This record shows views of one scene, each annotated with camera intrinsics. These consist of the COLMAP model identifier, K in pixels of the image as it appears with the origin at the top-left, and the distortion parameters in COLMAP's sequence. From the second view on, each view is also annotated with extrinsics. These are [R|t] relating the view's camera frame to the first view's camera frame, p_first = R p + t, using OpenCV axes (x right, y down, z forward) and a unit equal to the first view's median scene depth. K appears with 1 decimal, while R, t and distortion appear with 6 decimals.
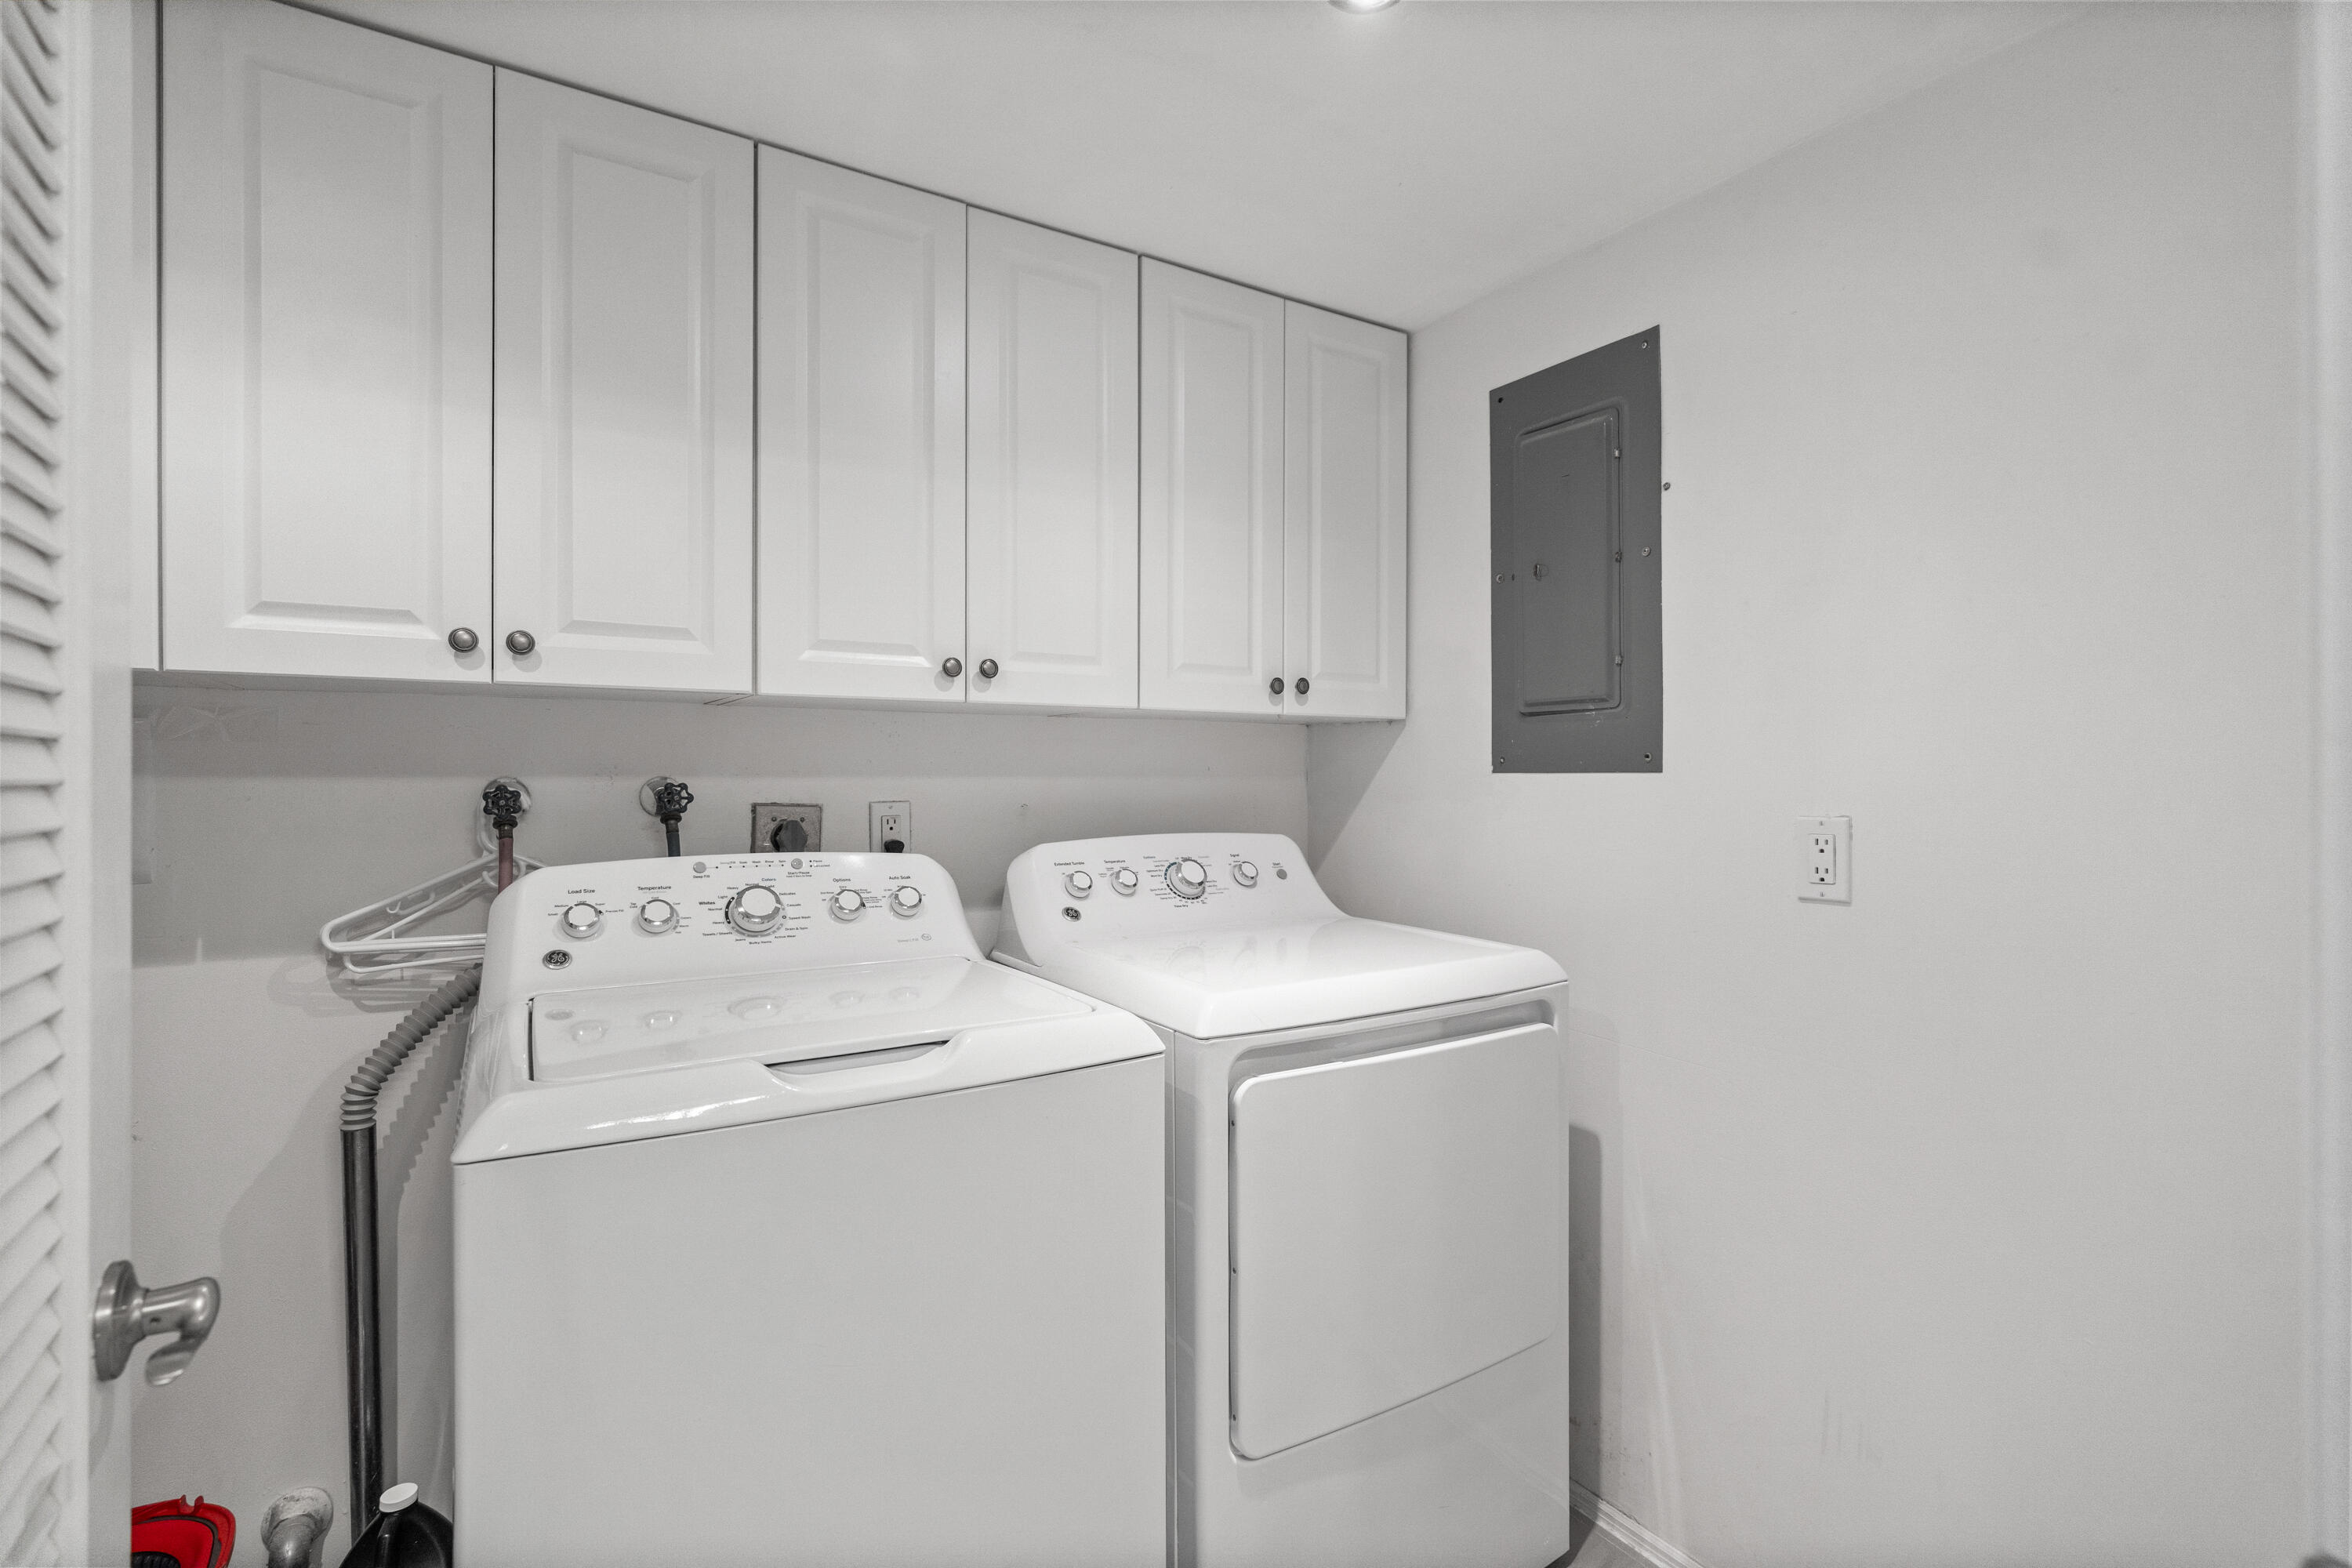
lens RADIAL K [[1075.6, 0, 1176.0], [0, 1075.6, 784.0], [0, 0, 1]] dist [-0.003006, -0.000321]
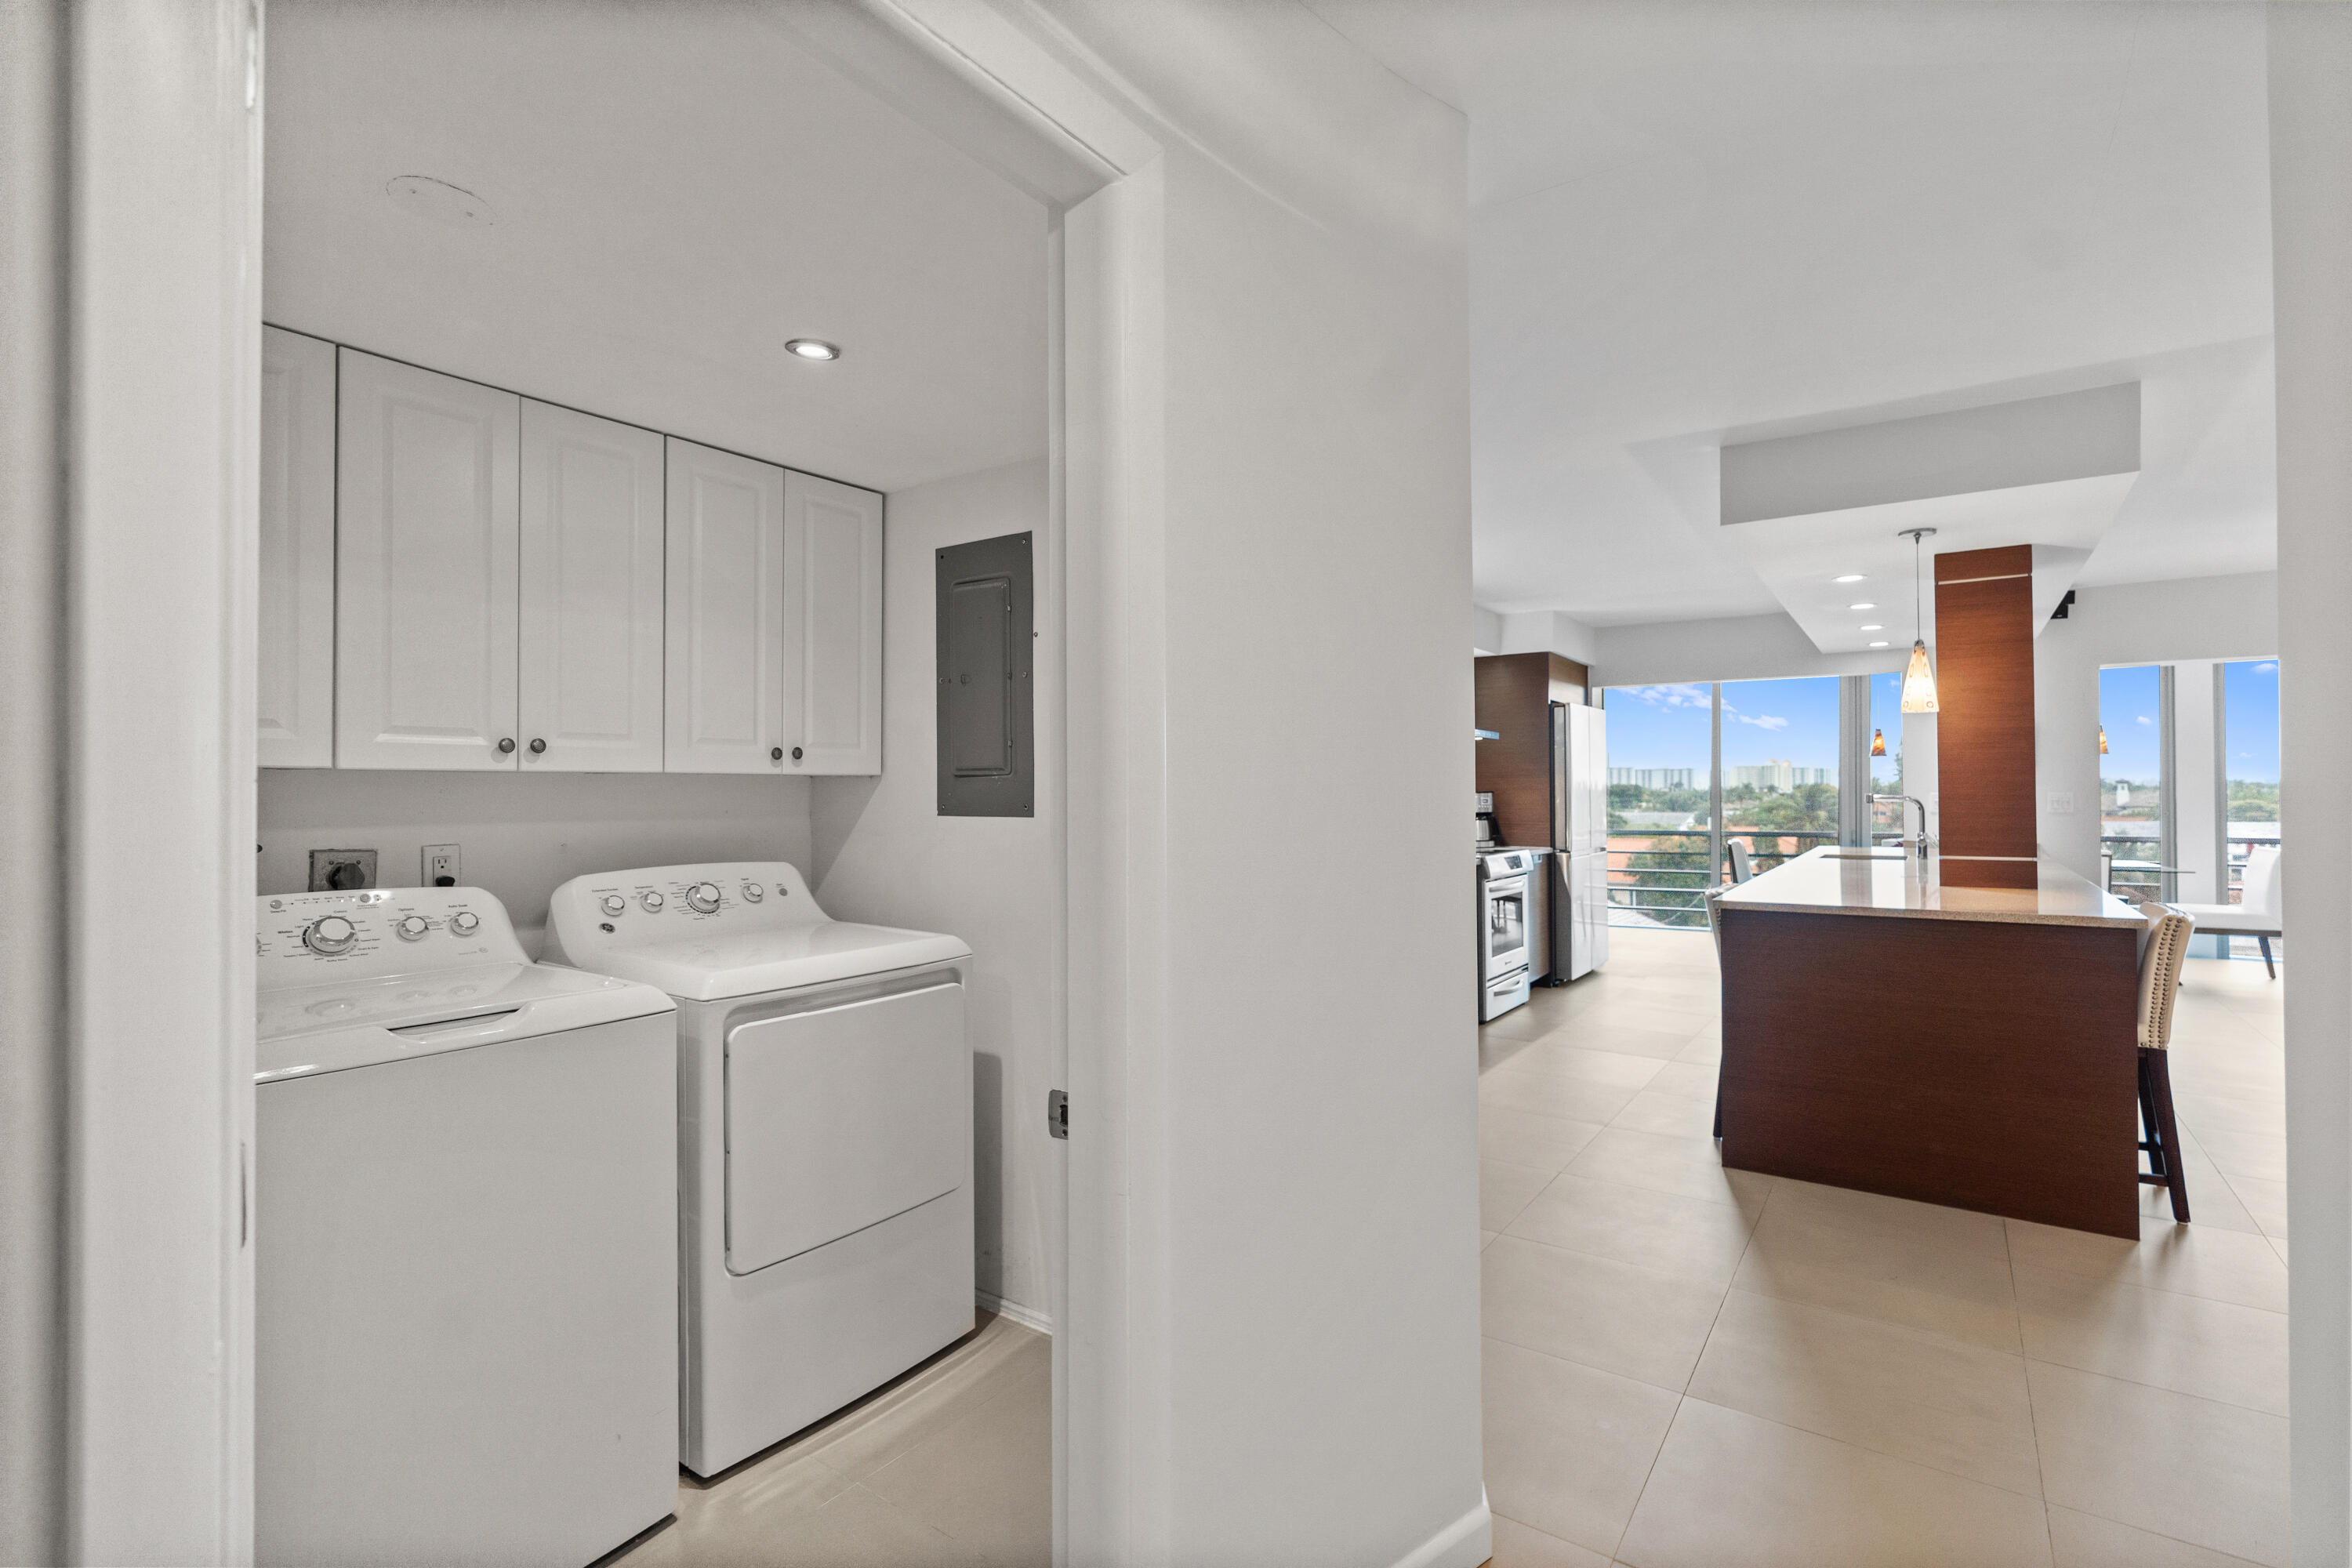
lens RADIAL K [[1075.6, 0, 1176.0], [0, 1075.6, 784.0], [0, 0, 1]] dist [-0.003006, -0.000321]
pose [[0.923260, -0.000249, 0.384175, 0.041476], [0.005526, 0.999905, -0.012631, -0.036315], [-0.384135, 0.013785, 0.923174, -0.497614]]
